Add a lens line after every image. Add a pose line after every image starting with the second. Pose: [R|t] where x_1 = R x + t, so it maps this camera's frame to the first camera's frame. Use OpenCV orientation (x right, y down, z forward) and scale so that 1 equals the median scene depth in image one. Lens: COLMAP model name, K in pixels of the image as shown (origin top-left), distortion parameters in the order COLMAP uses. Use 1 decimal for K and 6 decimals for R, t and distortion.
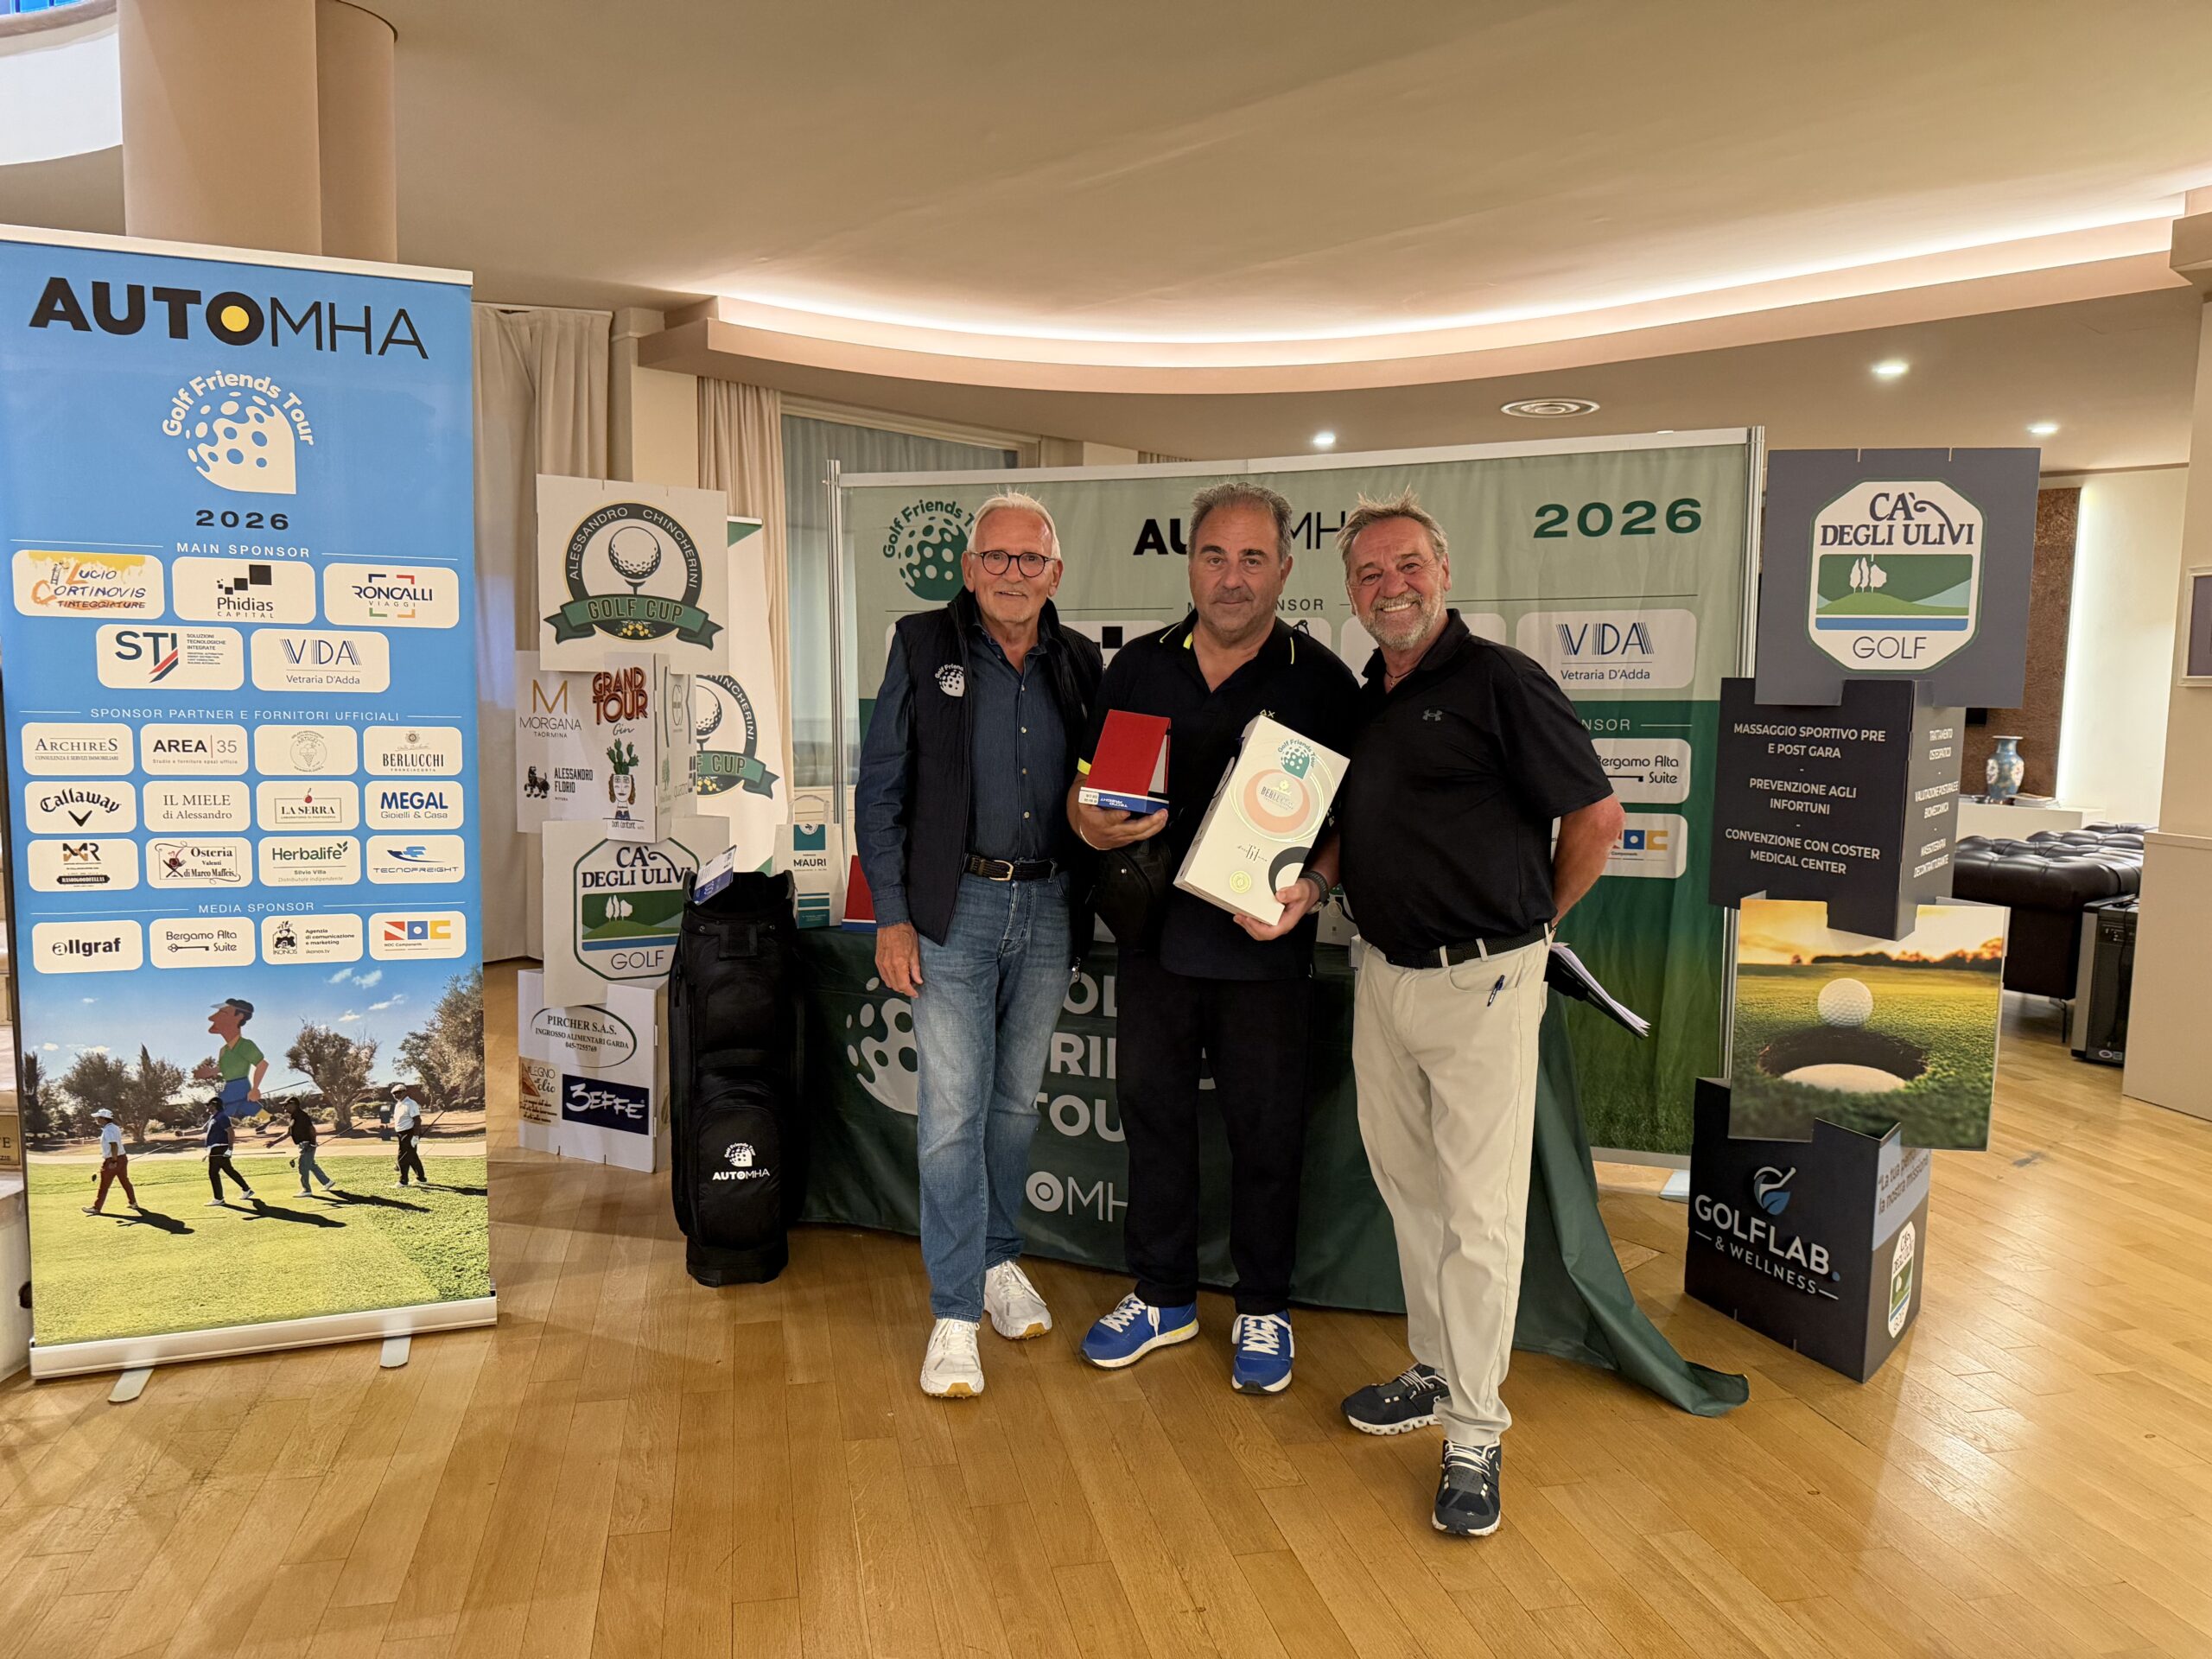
lens RADIAL K [[1561.9, 0, 1093.3], [0, 1561.9, 835.2], [0, 0, 1]] dist [0.080297, -0.133073]
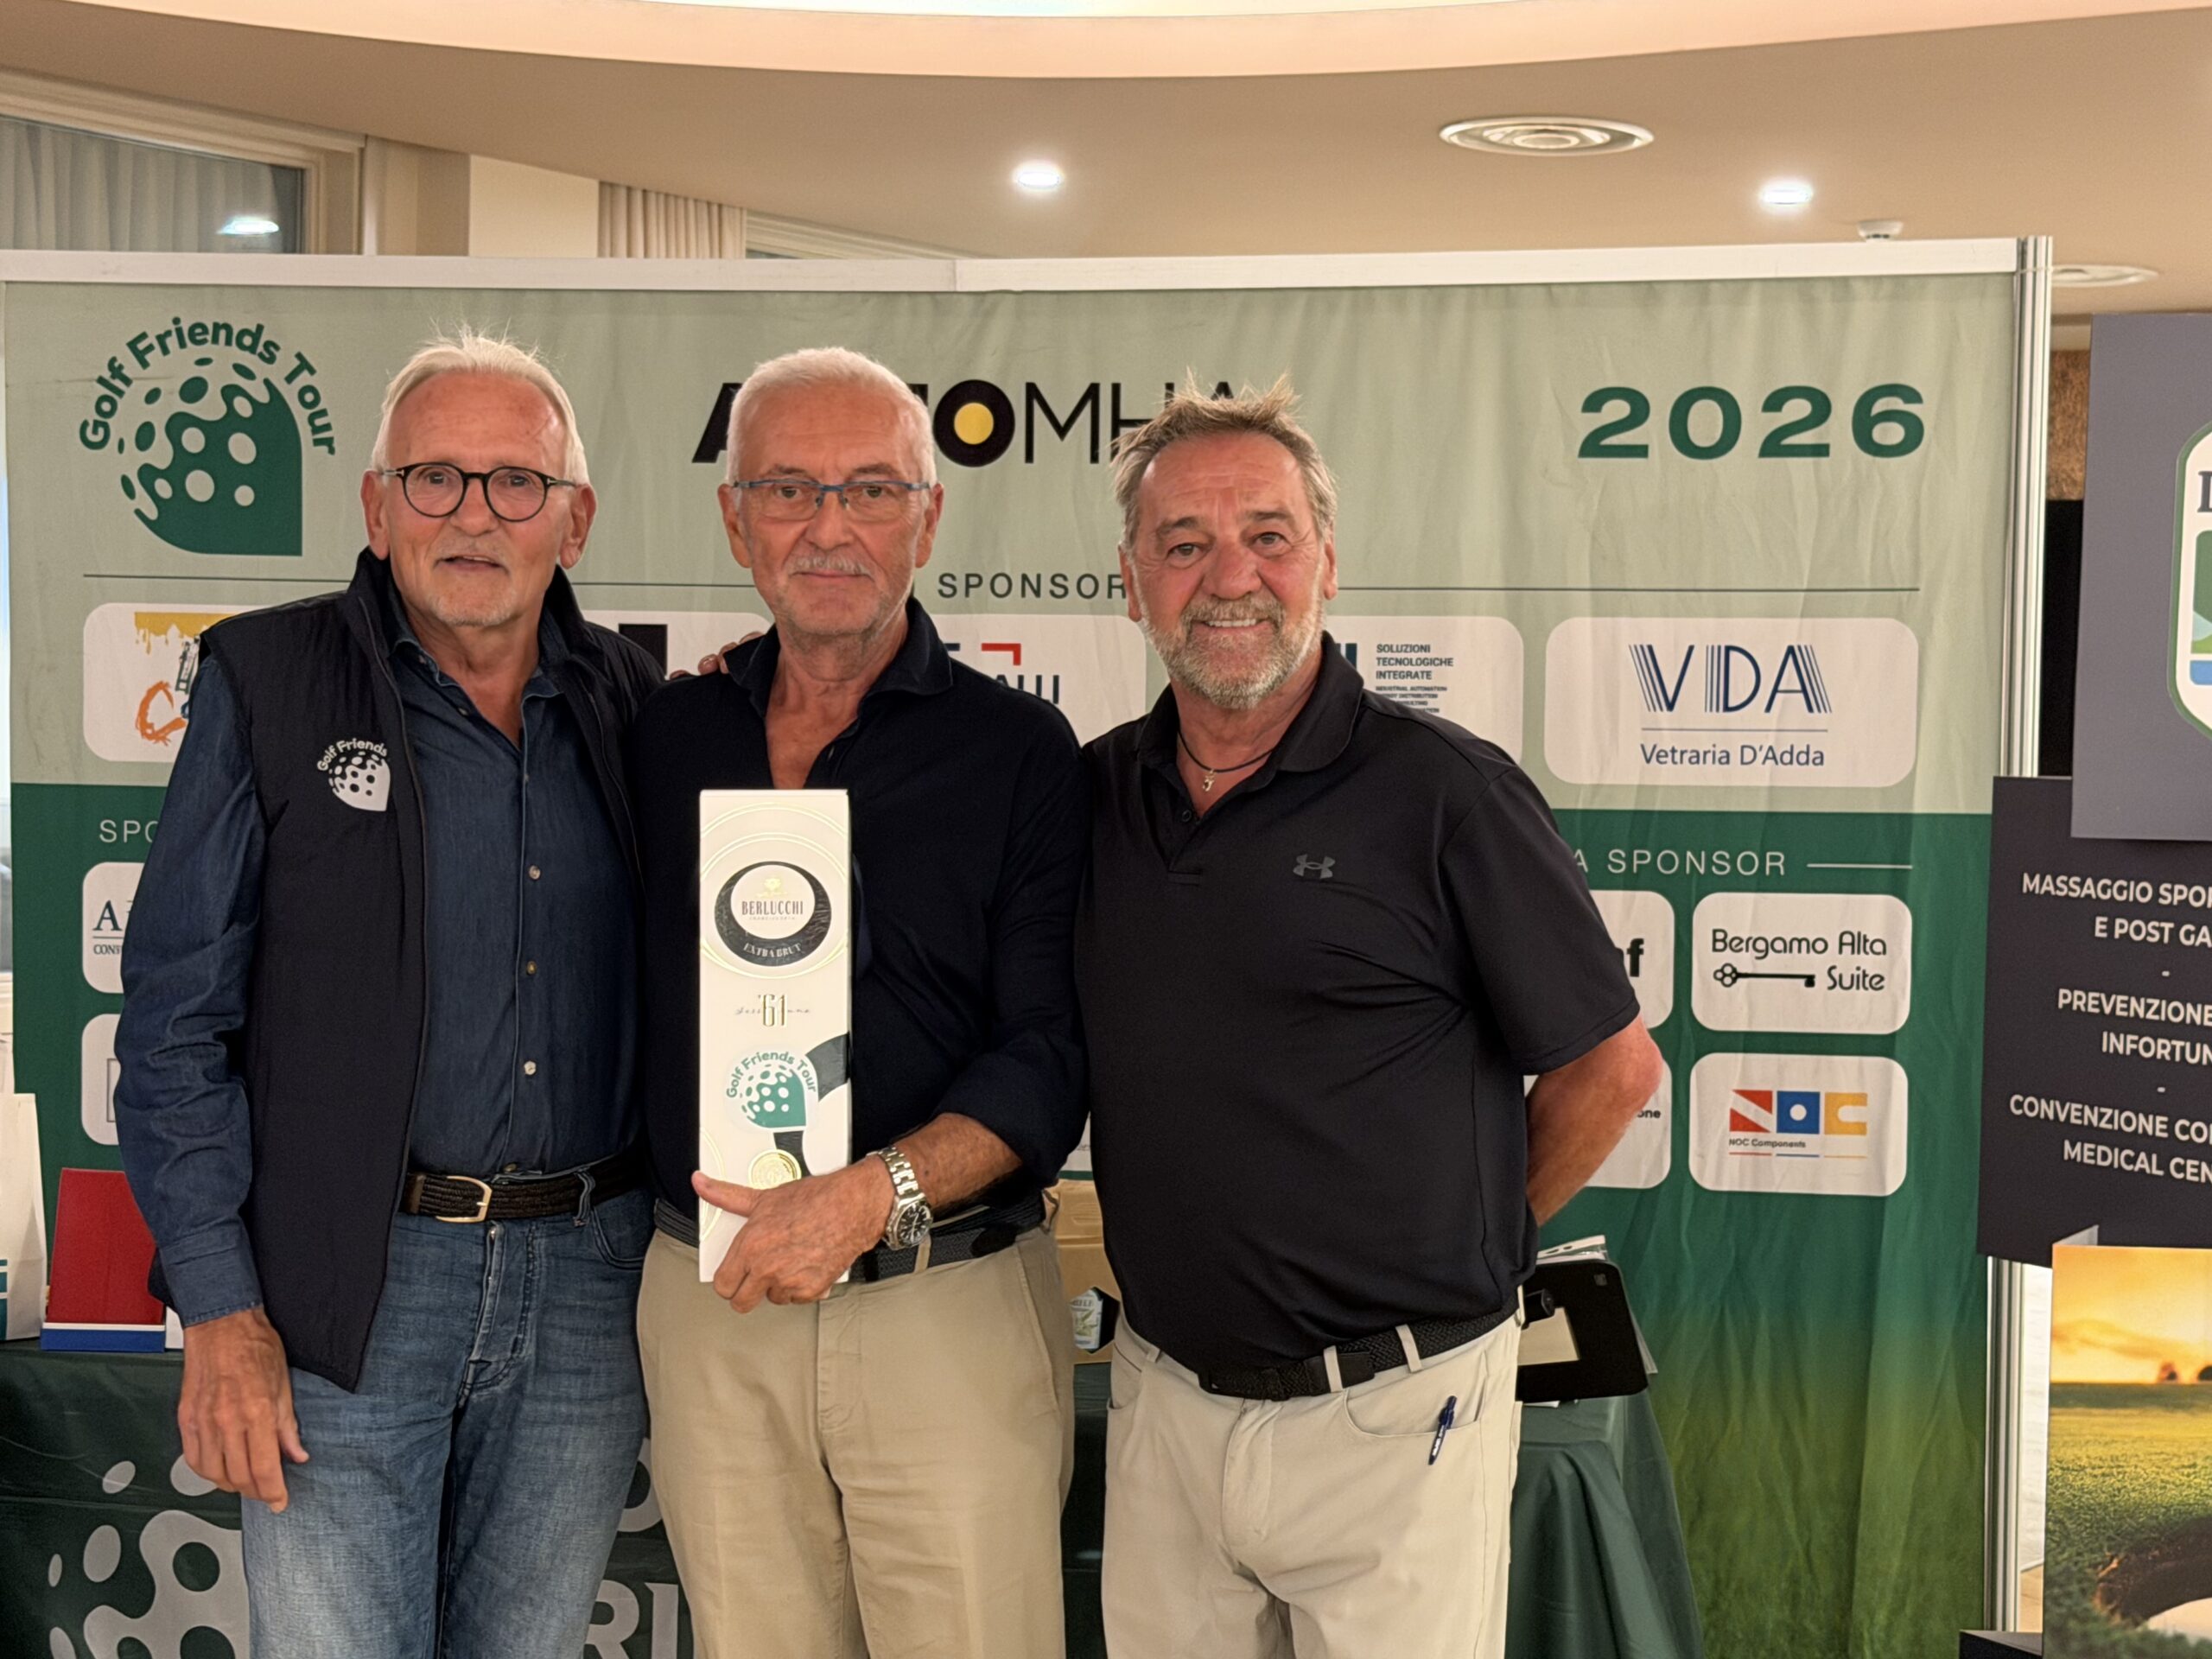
lens RADIAL K [[3856.2, 0, 1081.7], [0, 3856.2, 848.3], [0, 0, 1]] dist [0.111305, 0.126607]
pose [[0.983196, 0.004344, 0.182499, -0.091612], [0.006493, 0.998252, -0.058743, -0.012054], [-0.182435, 0.058941, 0.981450, -0.102997]]
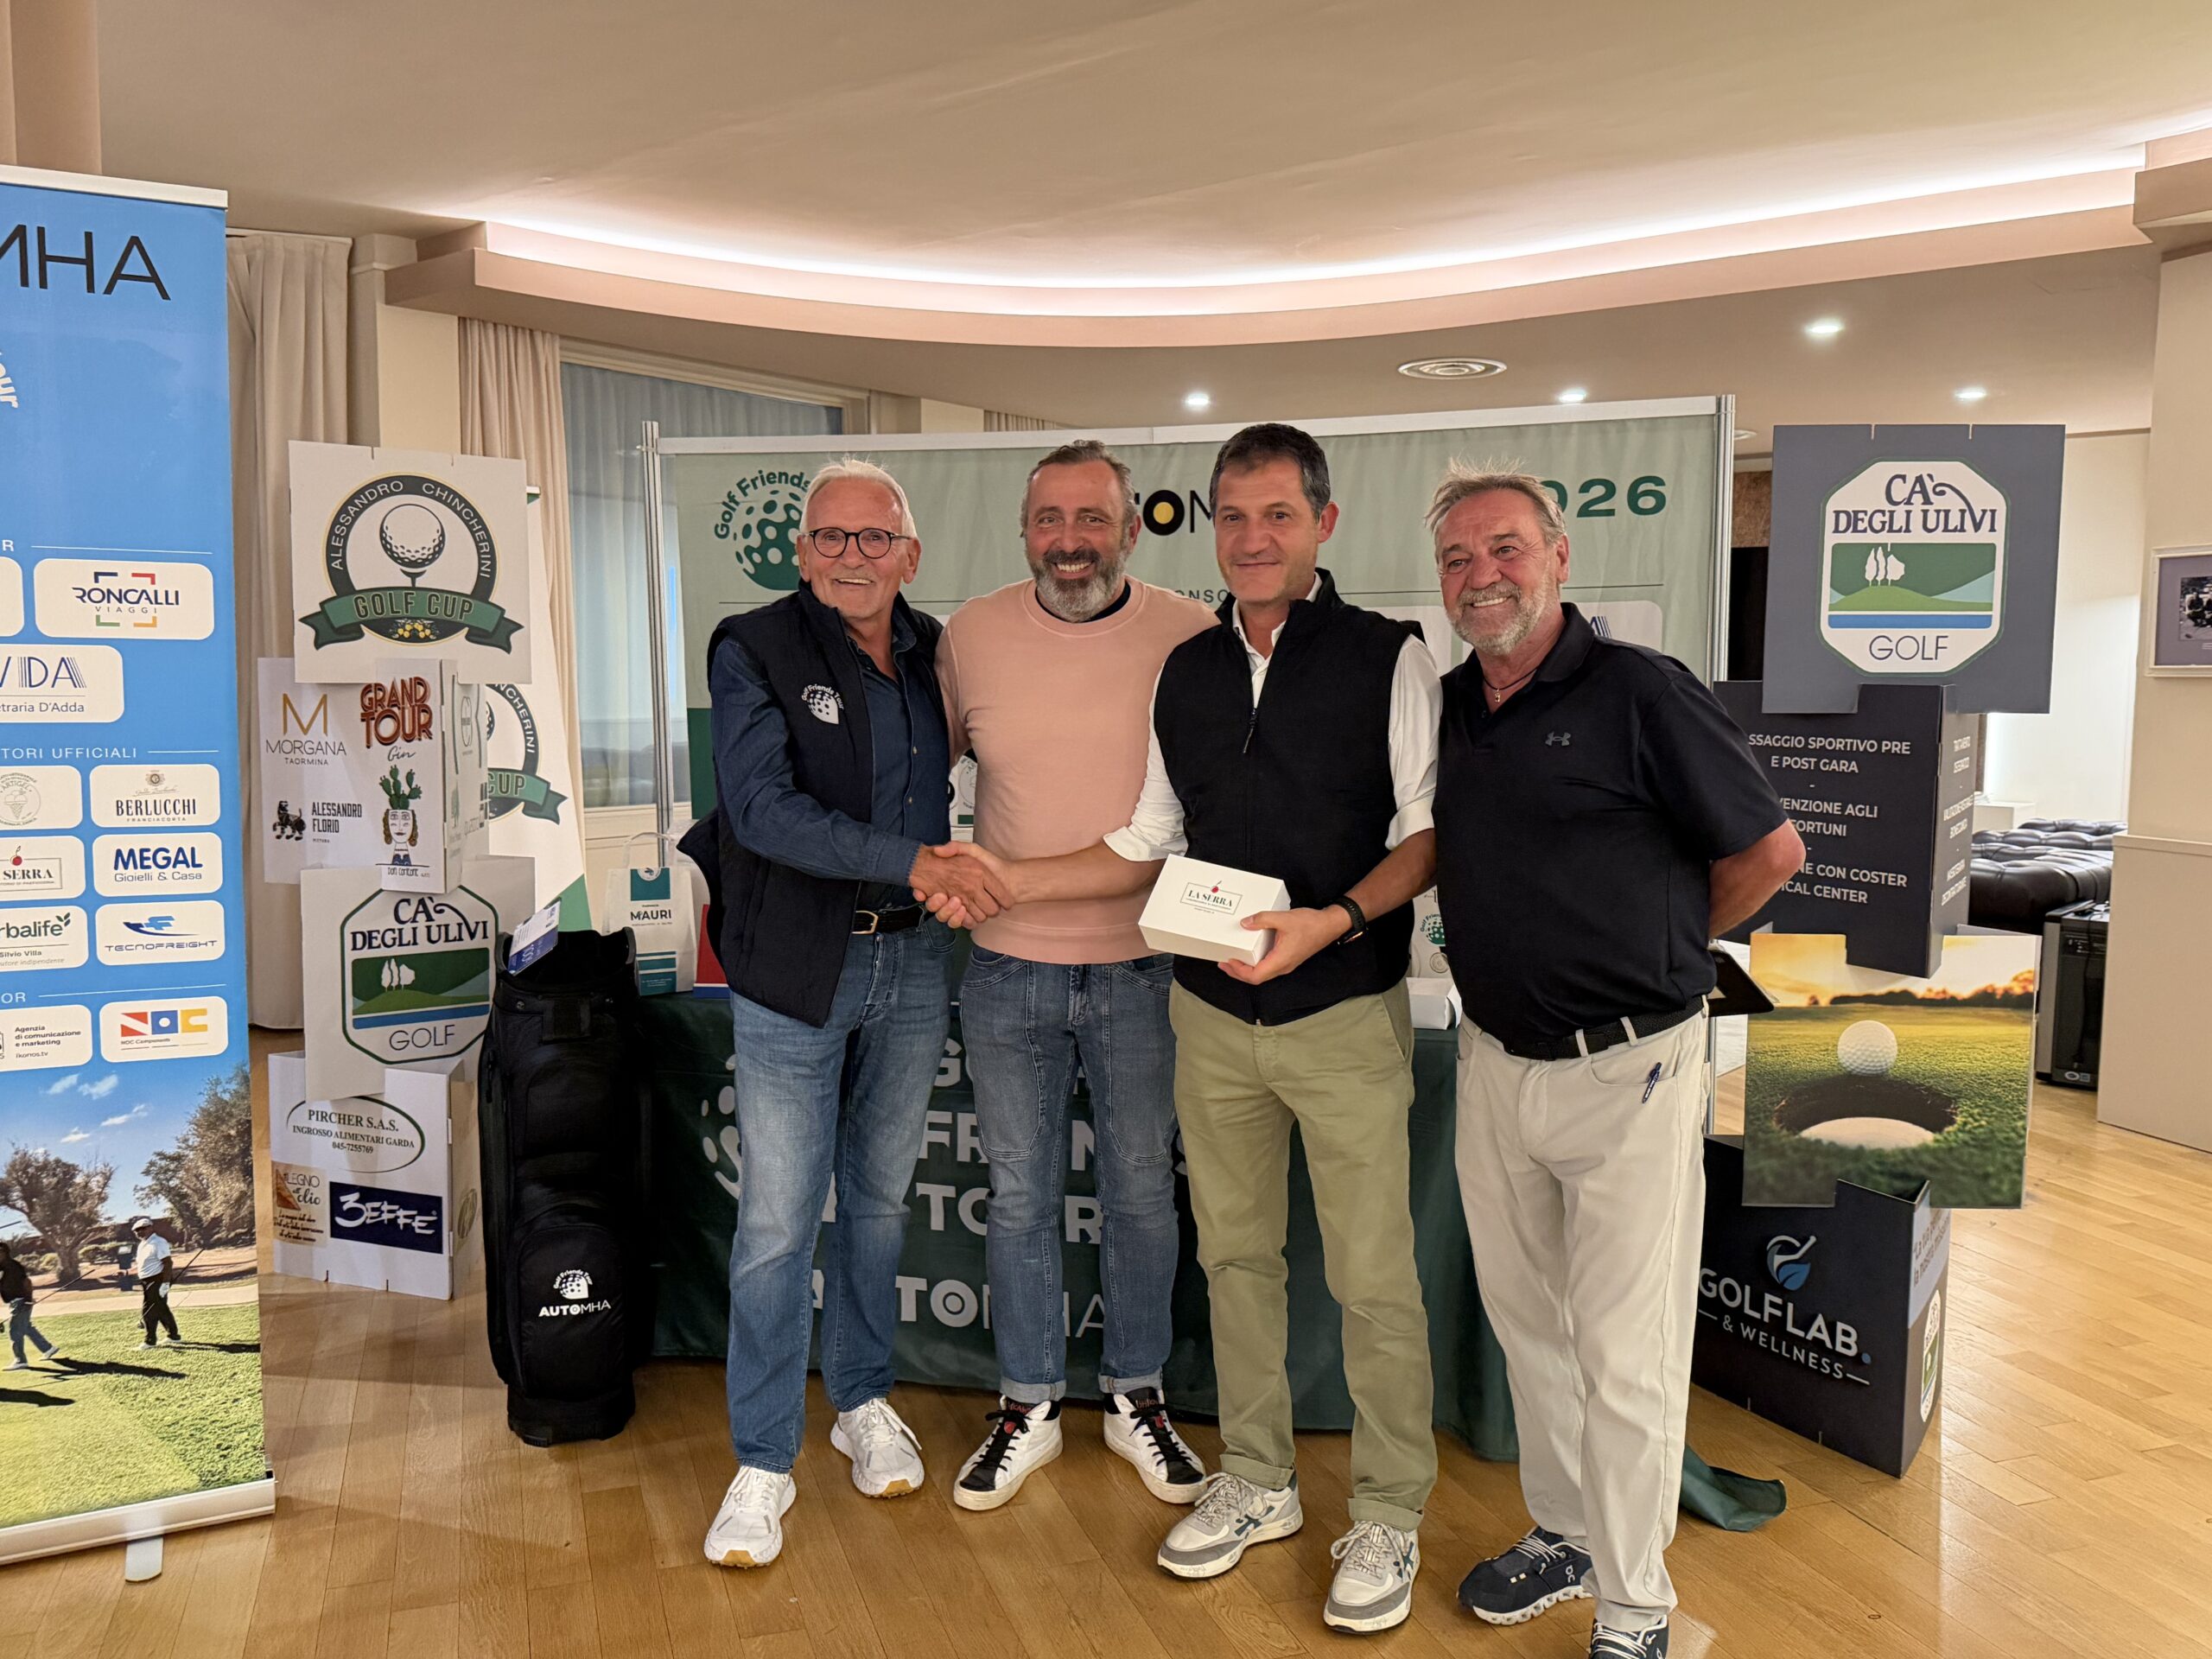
lens RADIAL K [[1789.0, 0, 1116.1], [0, 1789.0, 827.6], [0, 0, 1]] dist [0.039248, -0.074615]
pose [[0.992360, -0.020765, 0.121616, -0.062008], [0.021744, 0.999741, -0.006727, -0.019773], [-0.121445, 0.009320, 0.992554, 0.049725]]
